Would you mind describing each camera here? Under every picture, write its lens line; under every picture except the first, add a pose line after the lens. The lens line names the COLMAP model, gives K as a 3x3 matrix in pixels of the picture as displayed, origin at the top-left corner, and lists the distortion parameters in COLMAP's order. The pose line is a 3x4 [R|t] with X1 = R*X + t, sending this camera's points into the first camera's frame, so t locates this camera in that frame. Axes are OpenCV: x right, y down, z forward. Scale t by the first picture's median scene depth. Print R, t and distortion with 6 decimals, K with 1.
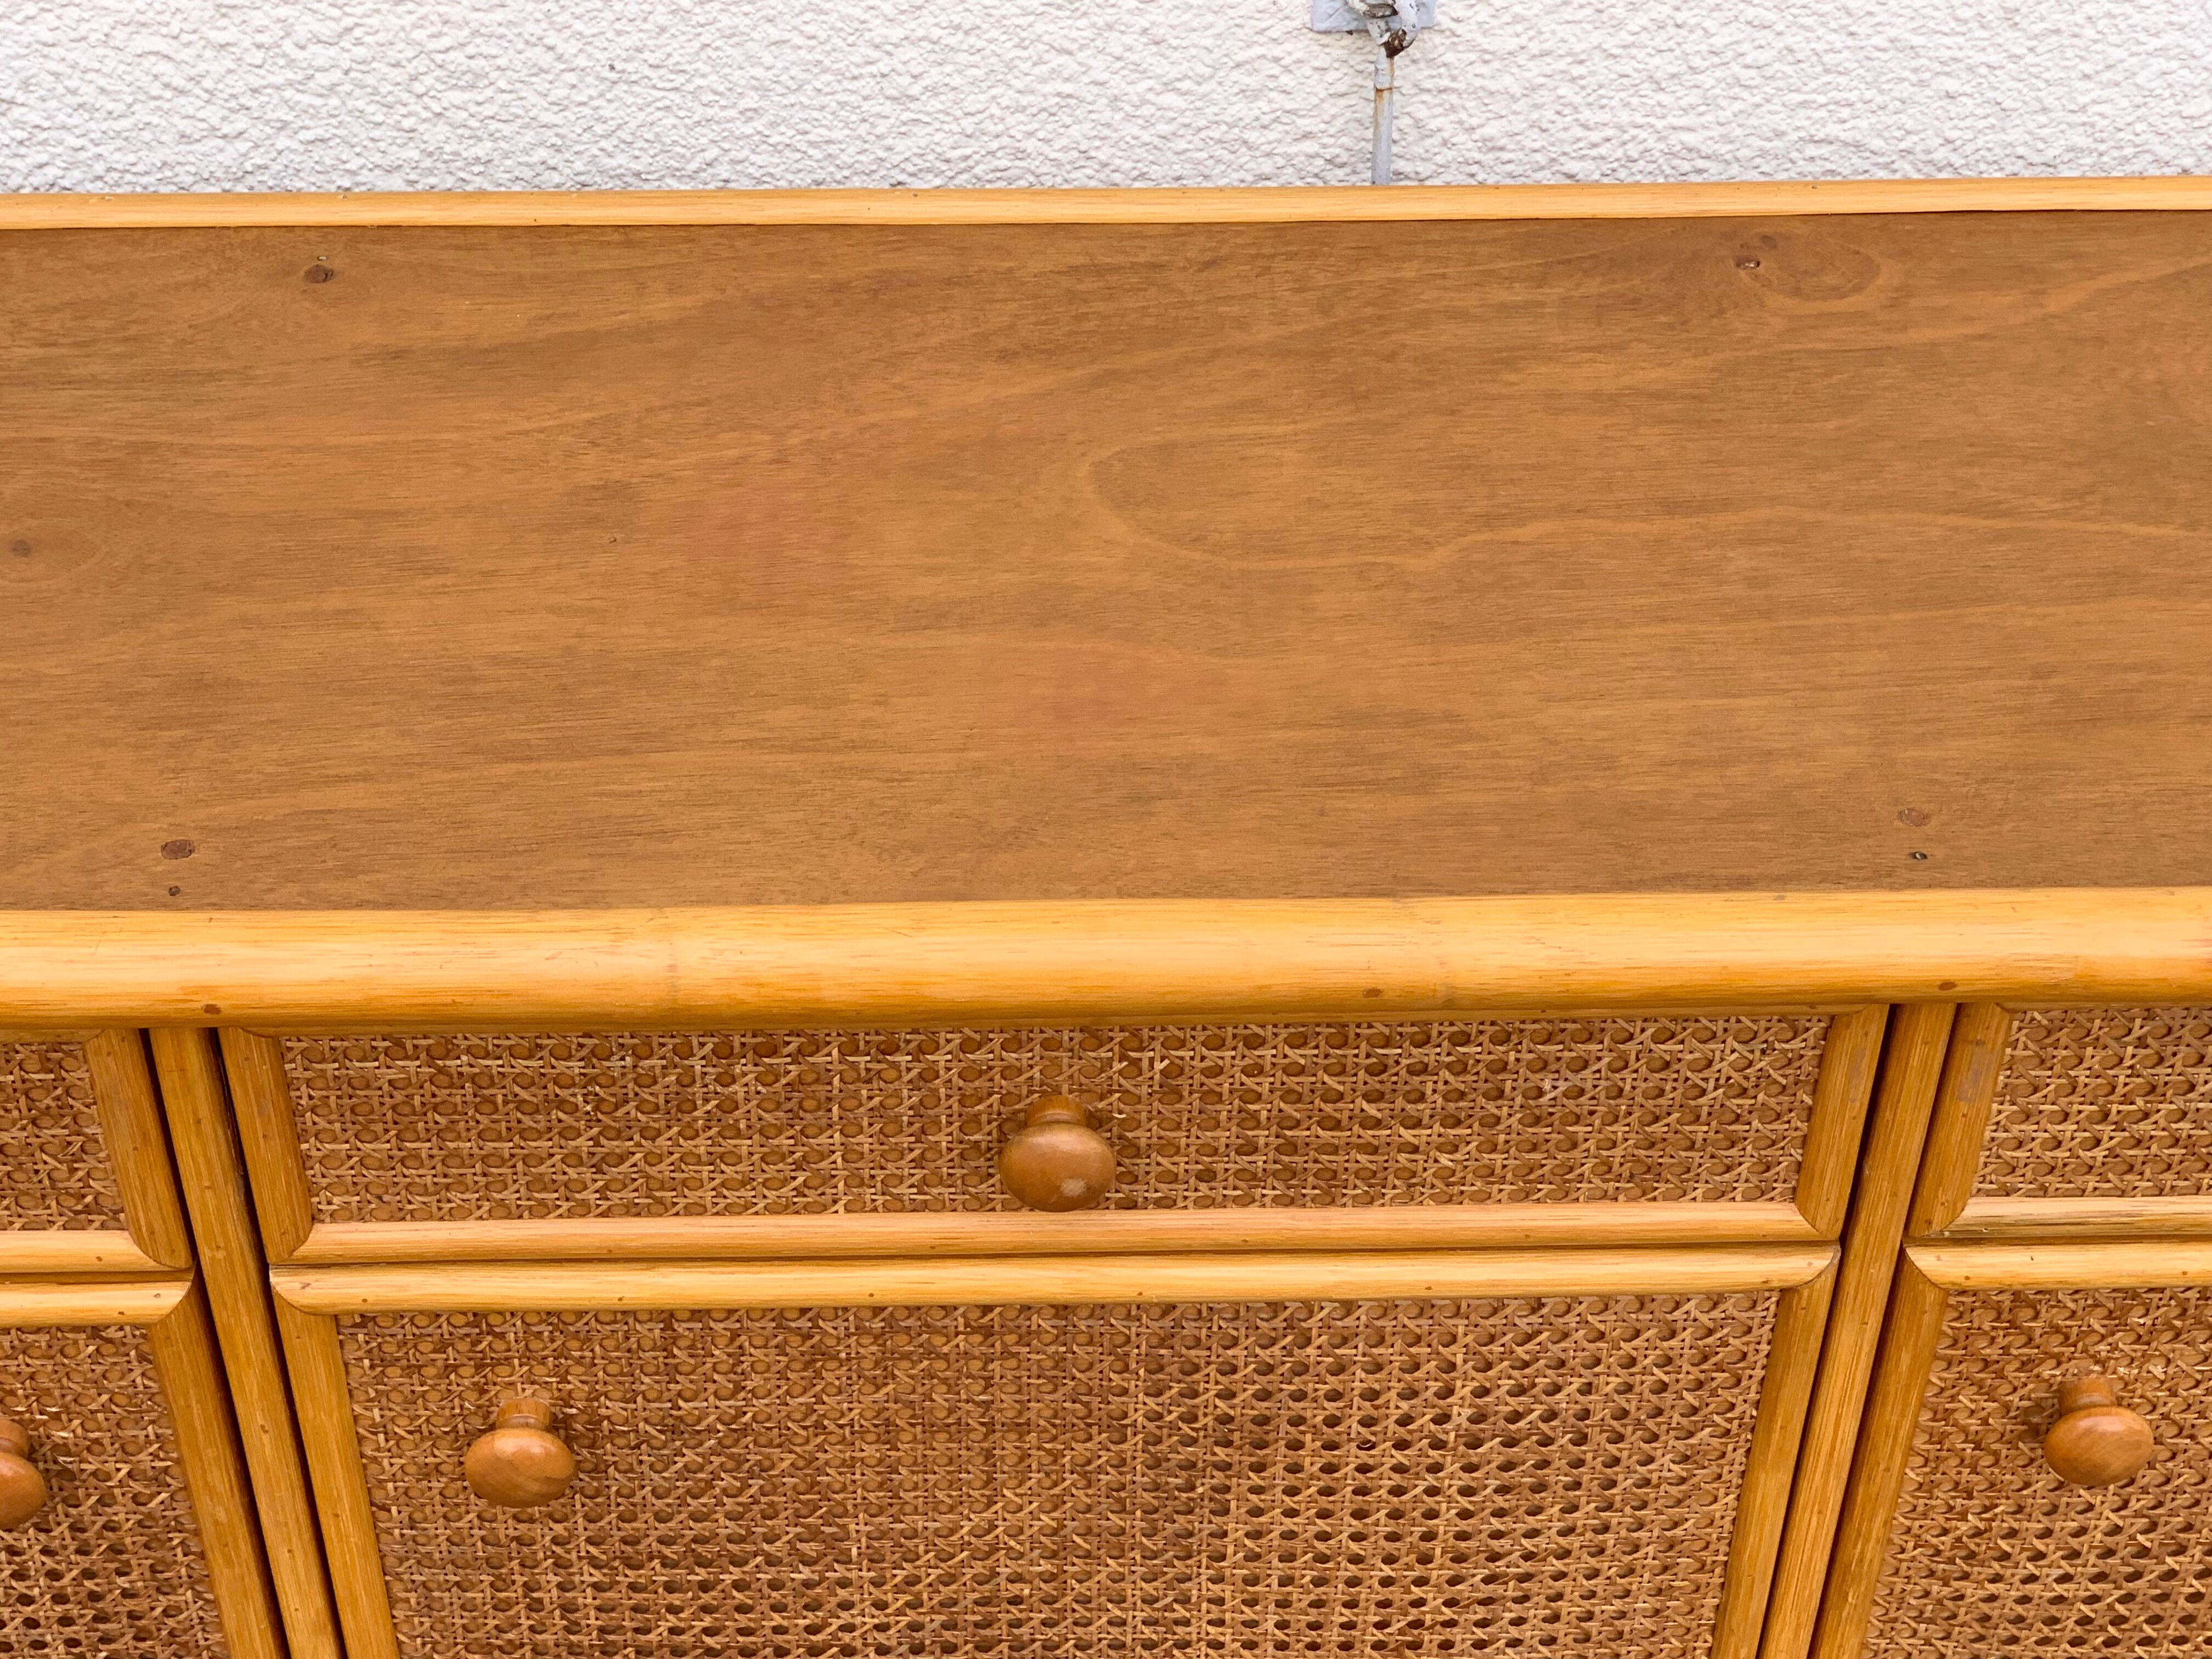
lens RADIAL K [[3594.9, 0, 1074.0], [0, 3594.9, 820.1], [0, 0, 1]] dist [0.029732, 0.000000]
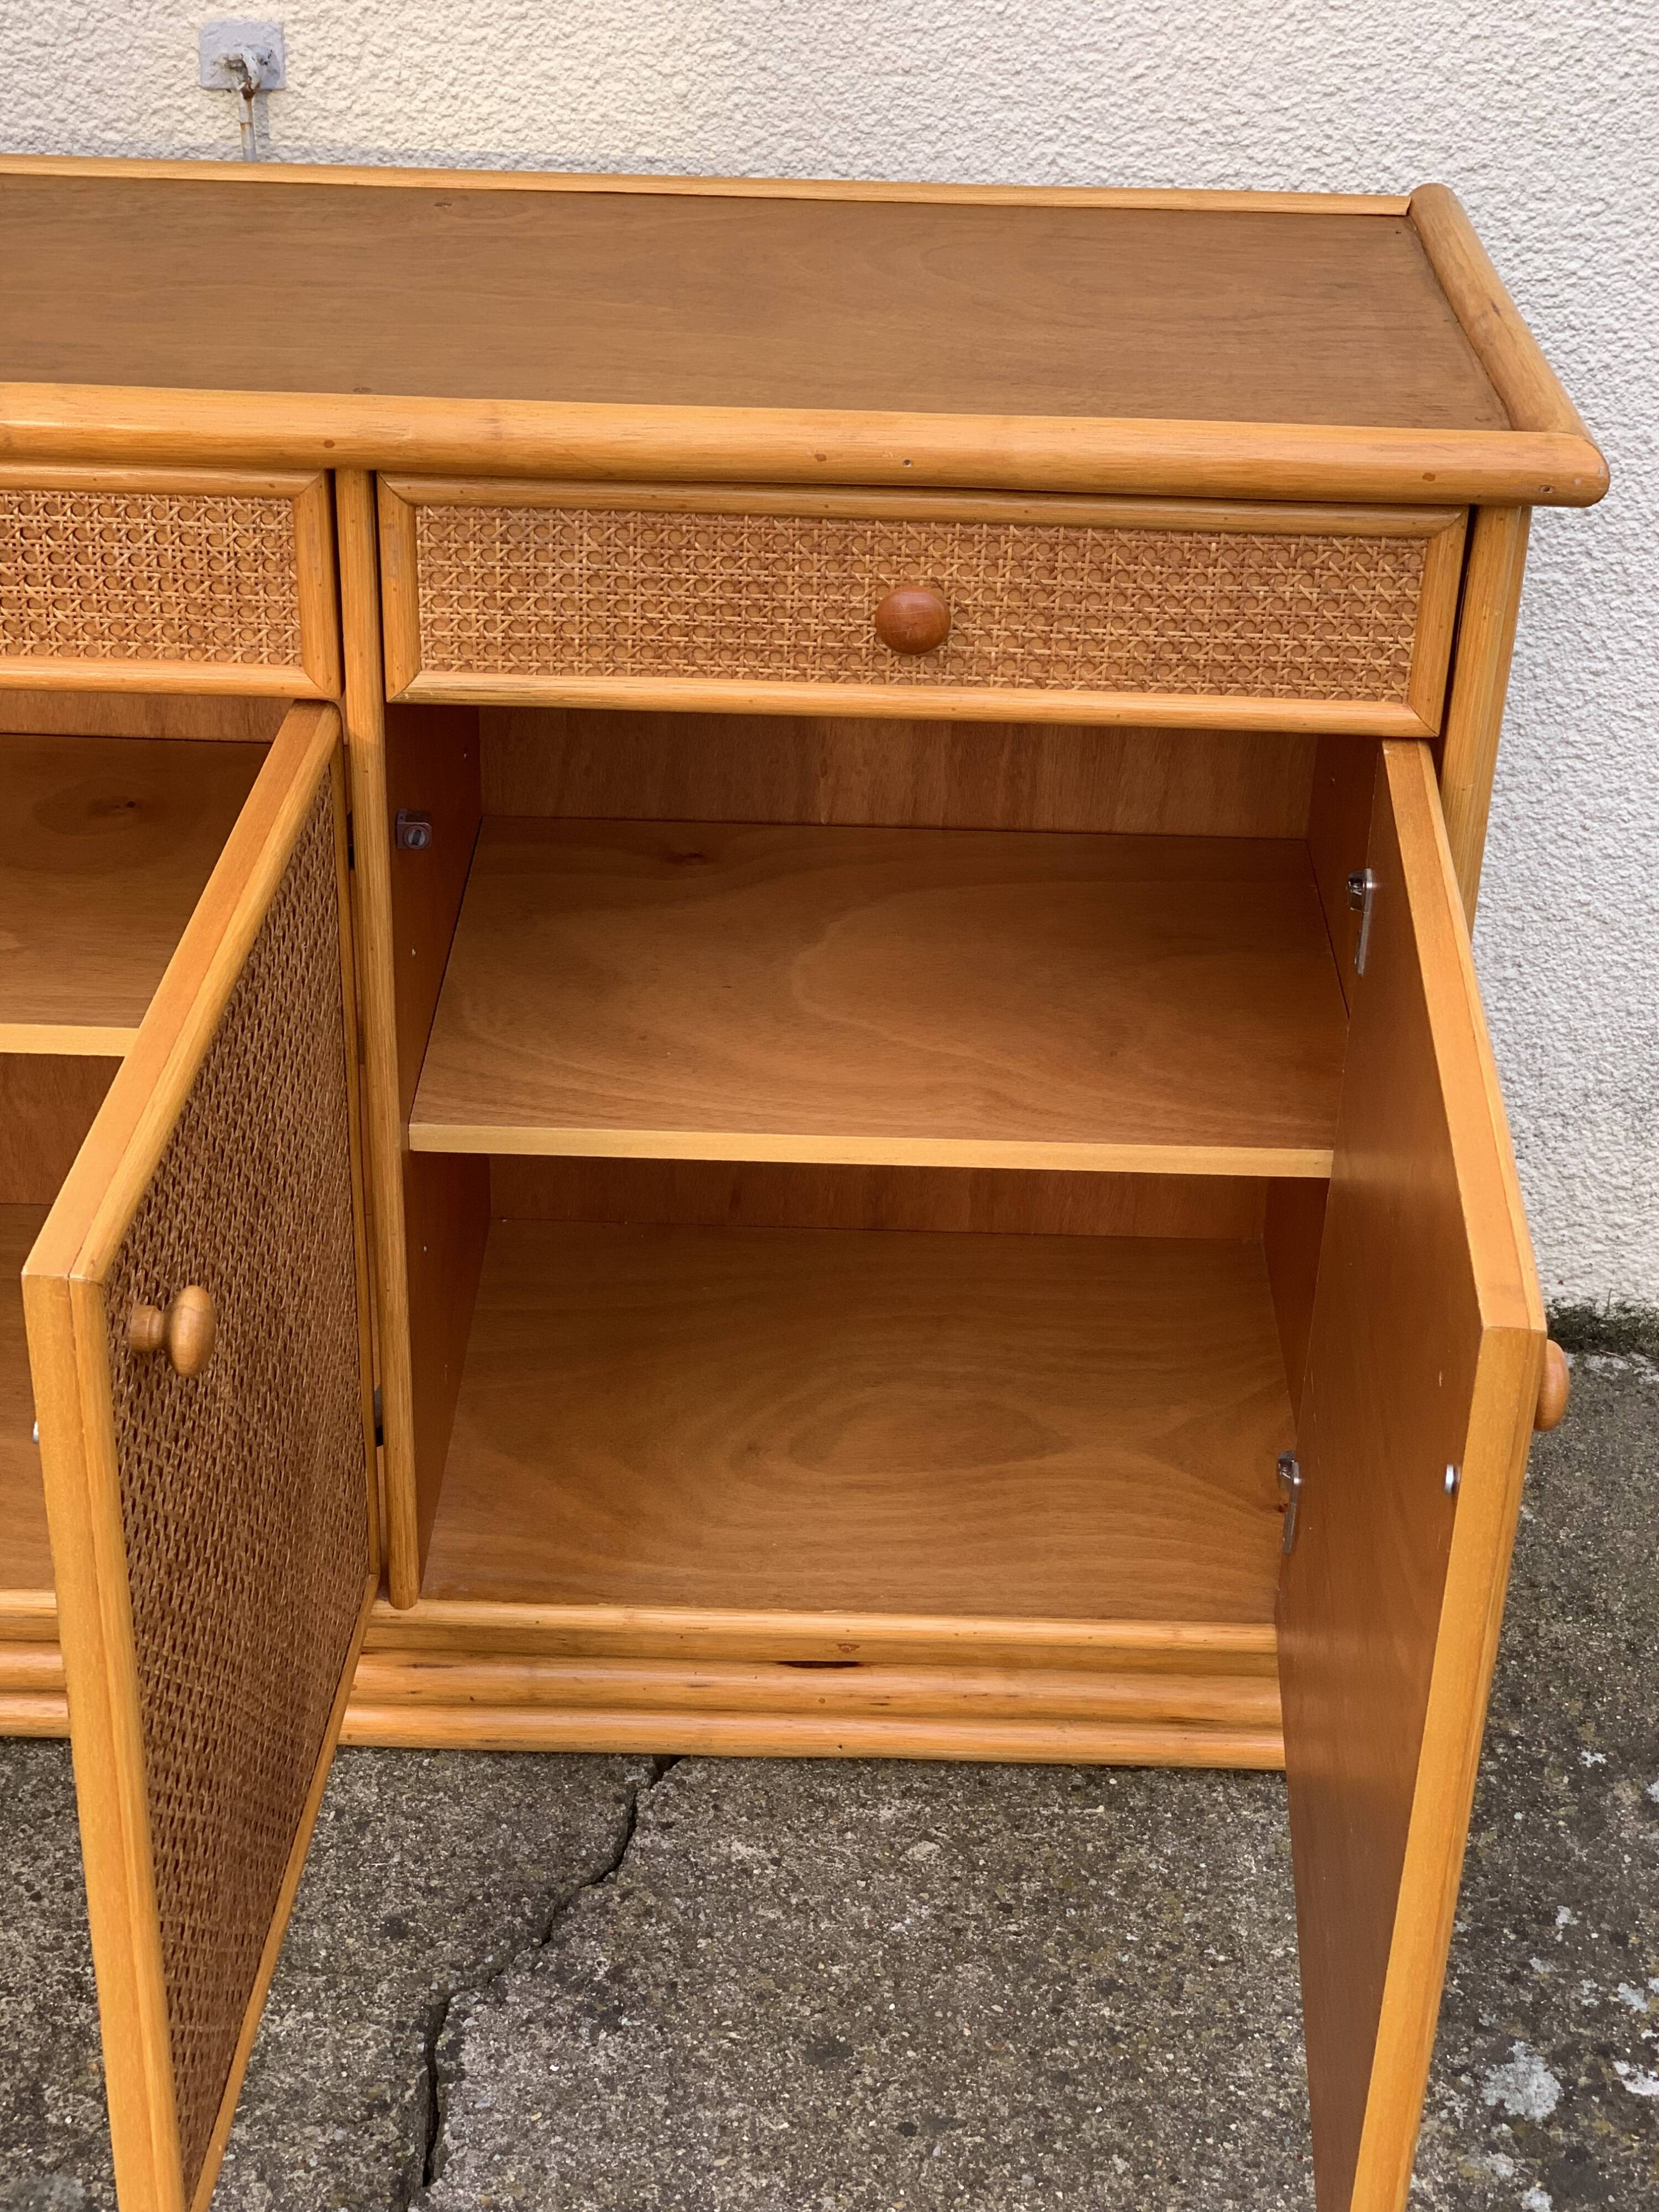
lens RADIAL K [[3388.6, 0, 843.9], [0, 3388.6, 1082.5], [0, 0, 1]] dist [0.014310, 0.000000]
pose [[0.998998, 0.038575, -0.022706, 0.397684], [-0.042145, 0.981492, -0.186810, 0.454843], [0.015080, 0.187580, 0.982134, -0.303529]]
